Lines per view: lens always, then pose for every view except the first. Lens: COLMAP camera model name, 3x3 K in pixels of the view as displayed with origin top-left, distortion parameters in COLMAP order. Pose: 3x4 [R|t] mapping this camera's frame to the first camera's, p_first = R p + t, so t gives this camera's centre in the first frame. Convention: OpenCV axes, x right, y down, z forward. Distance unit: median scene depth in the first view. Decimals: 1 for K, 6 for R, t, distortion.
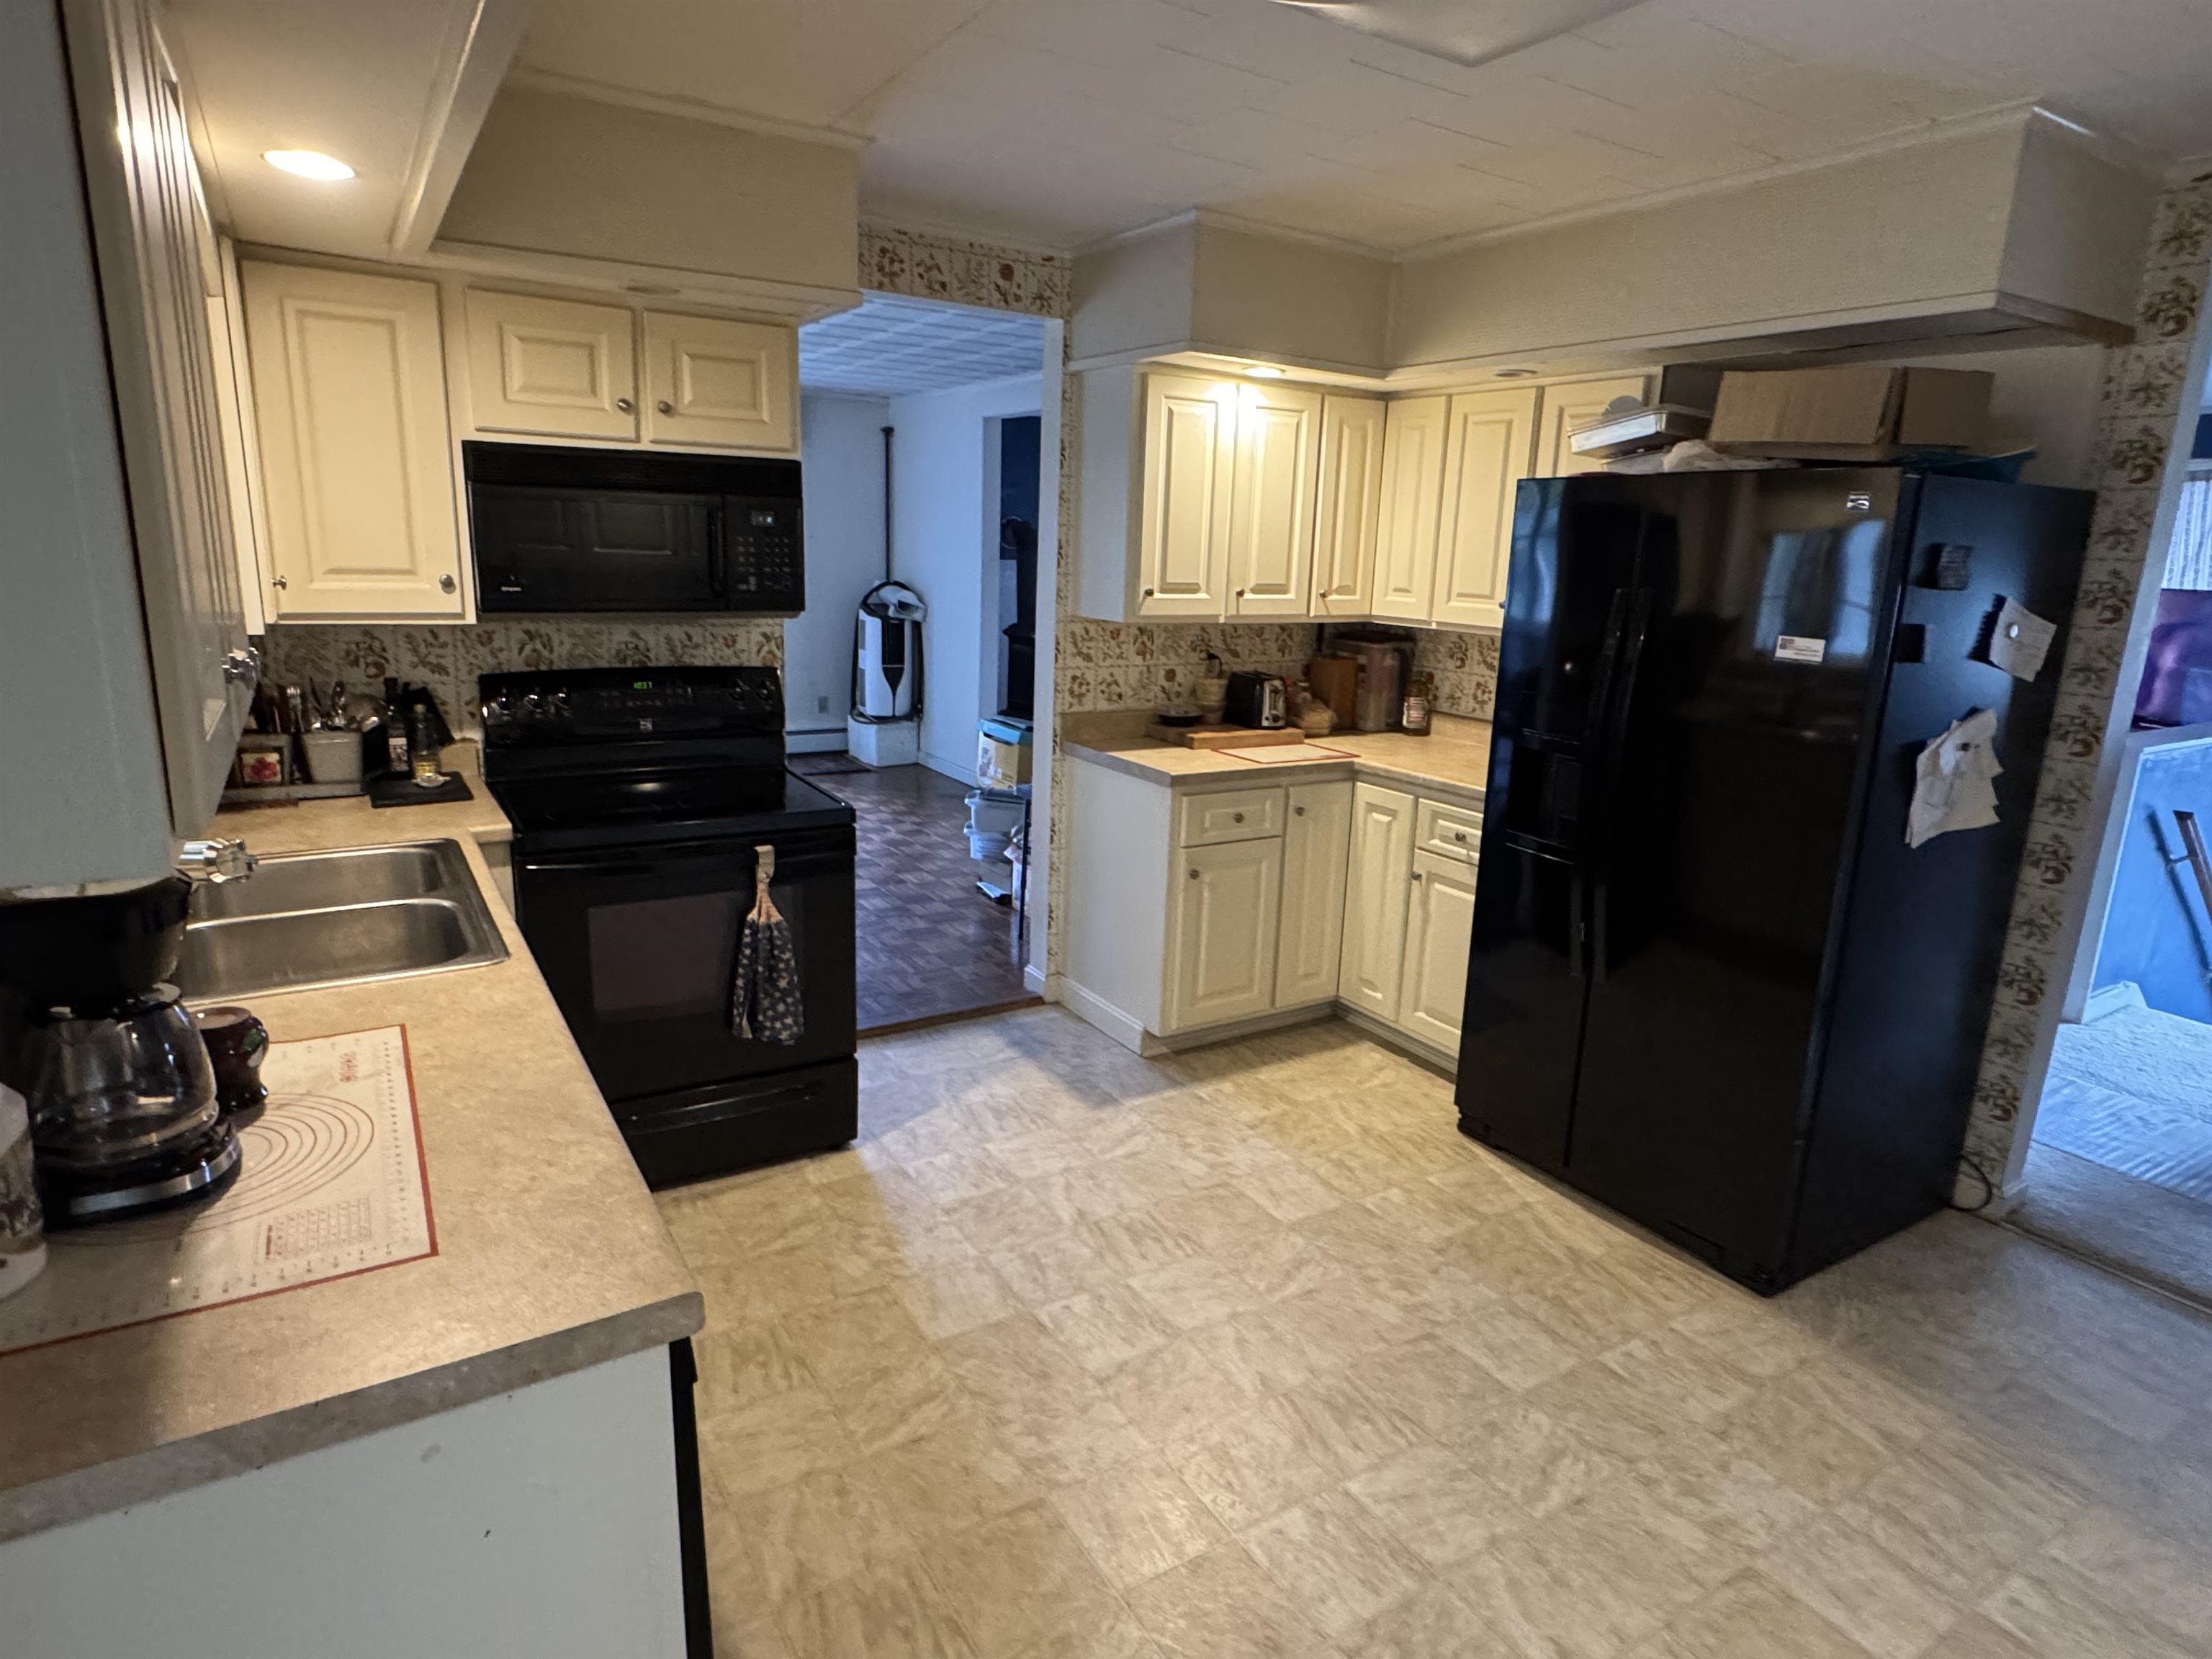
lens RADIAL K [[1229.7, 0, 1106.0], [0, 1229.7, 829.5], [0, 0, 1]] dist [-0.004547, 0.001473]
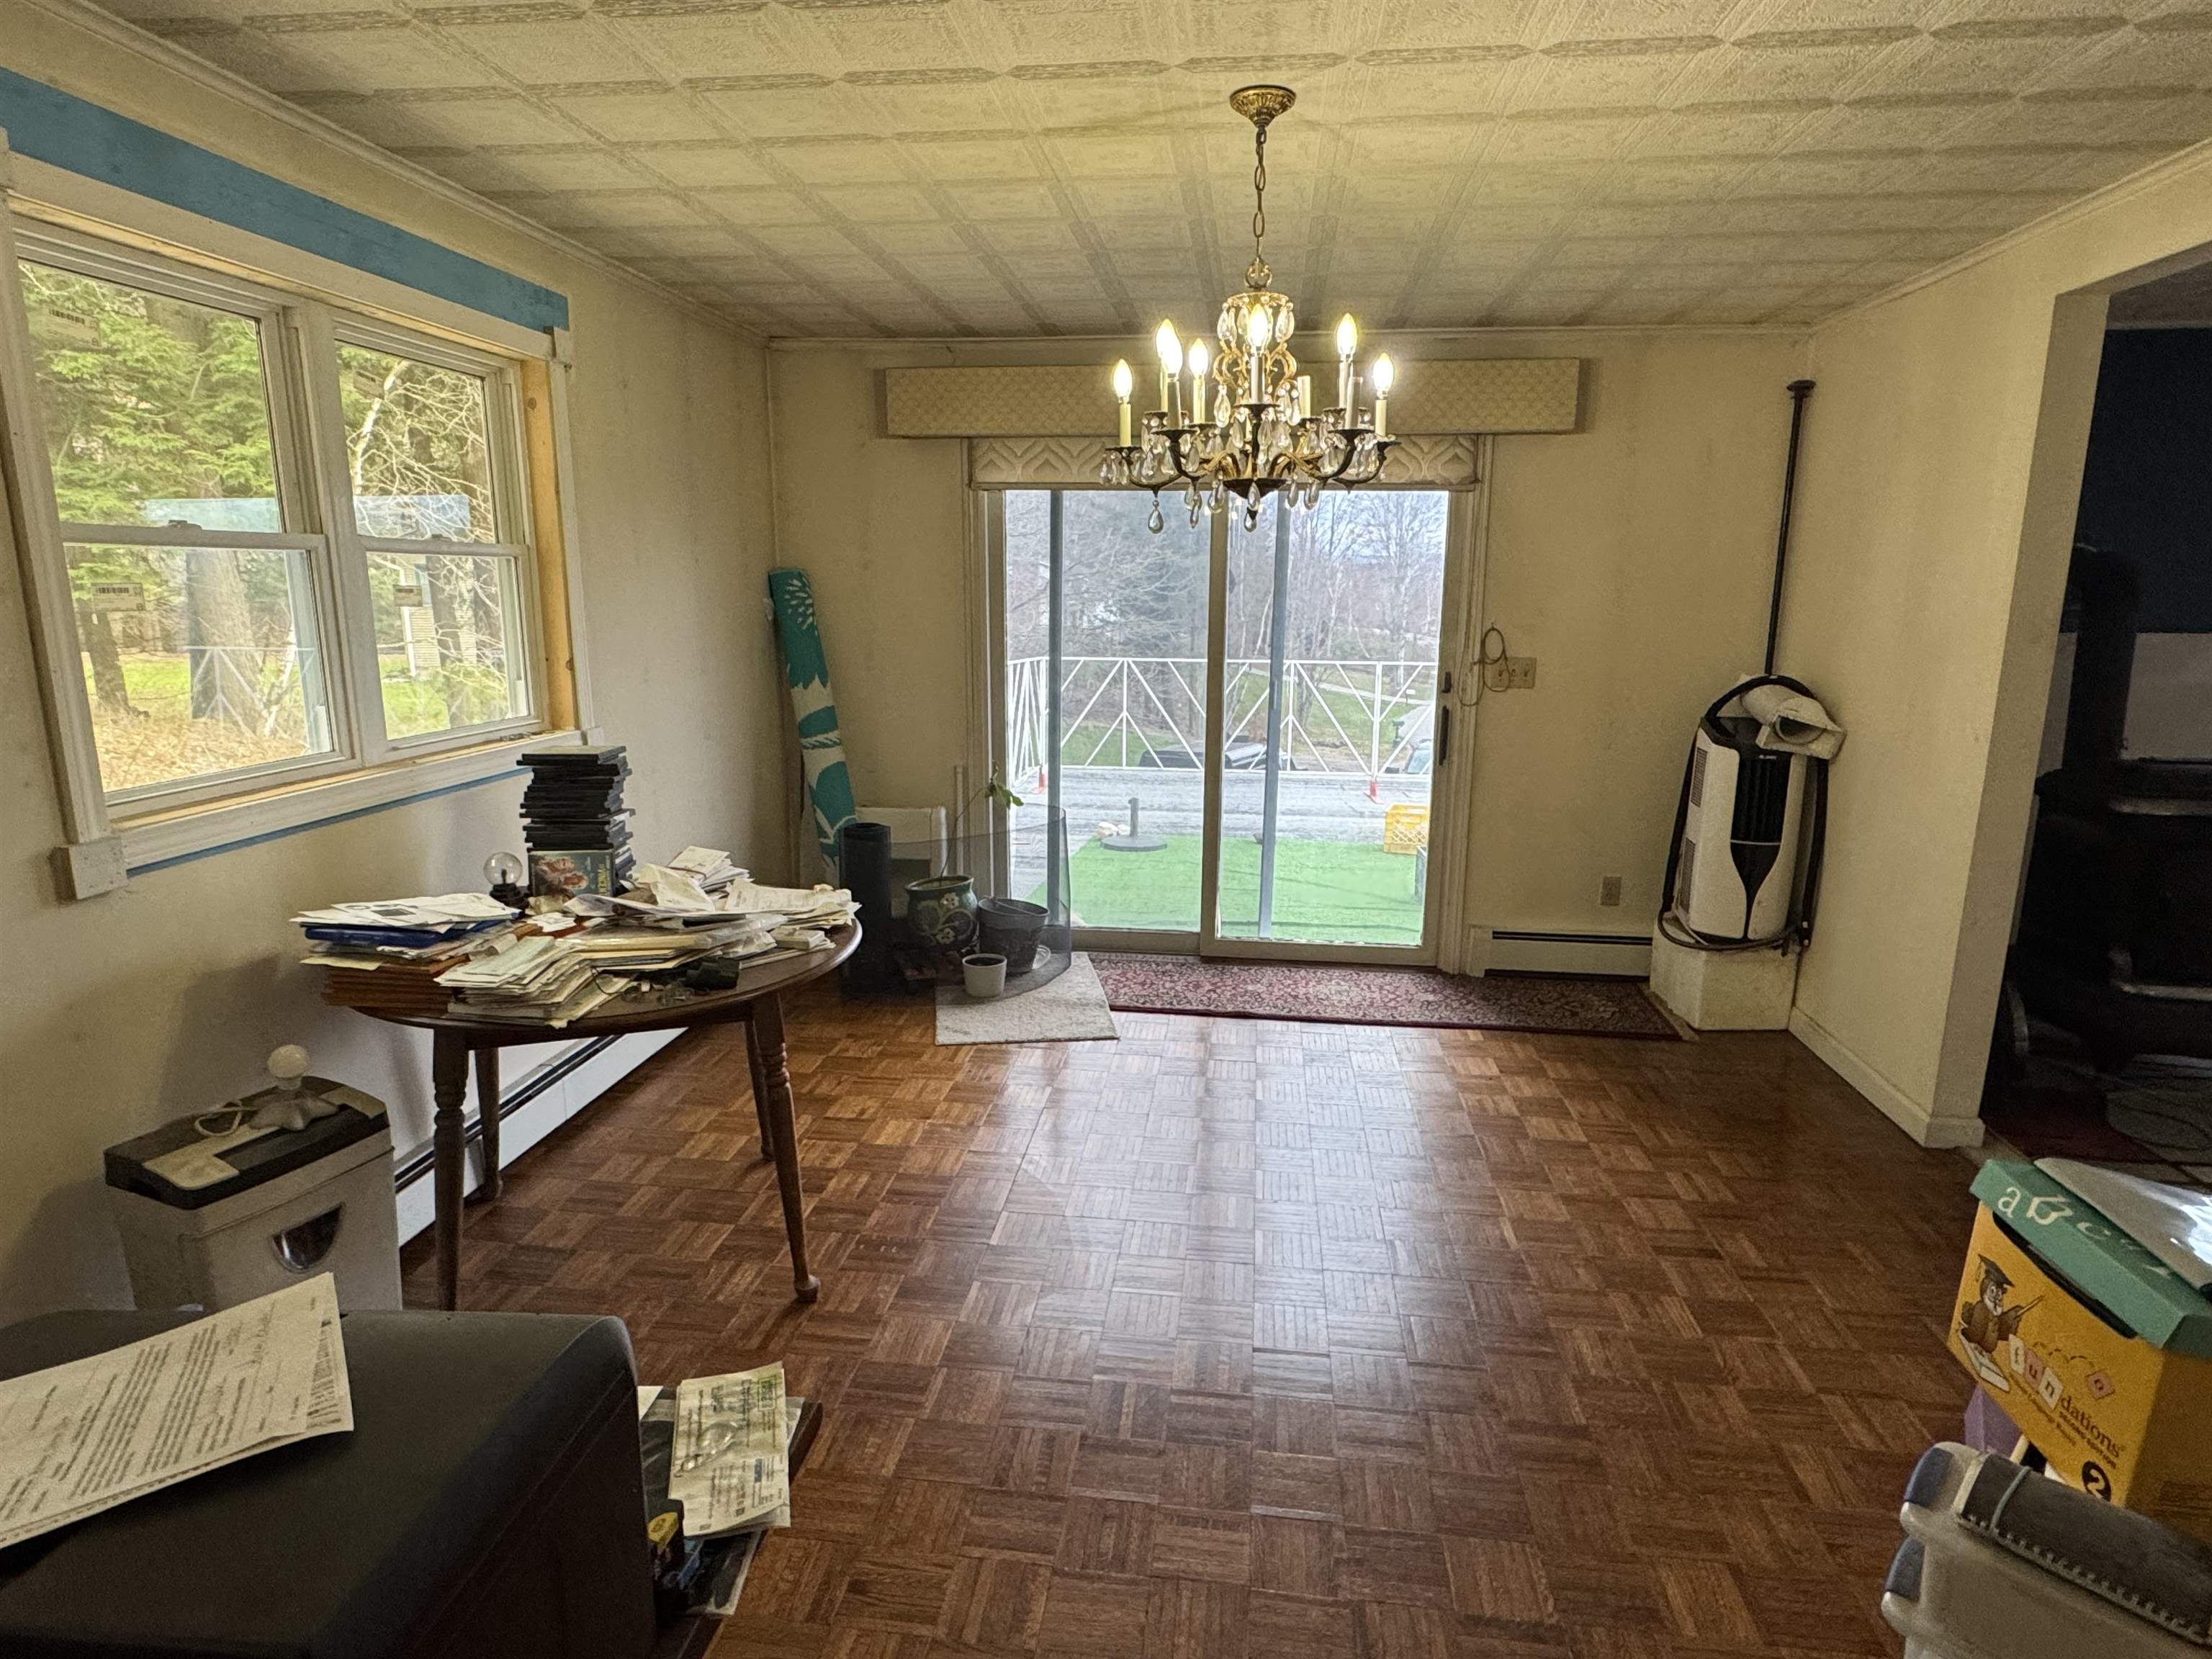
lens RADIAL K [[1229.7, 0, 1106.0], [0, 1229.7, 829.5], [0, 0, 1]] dist [-0.004547, 0.001473]
pose [[0.774278, 0.096874, -0.625388, -0.063342], [-0.126911, 0.991908, -0.003477, -0.101790], [0.619990, 0.082061, 0.780306, 0.431541]]
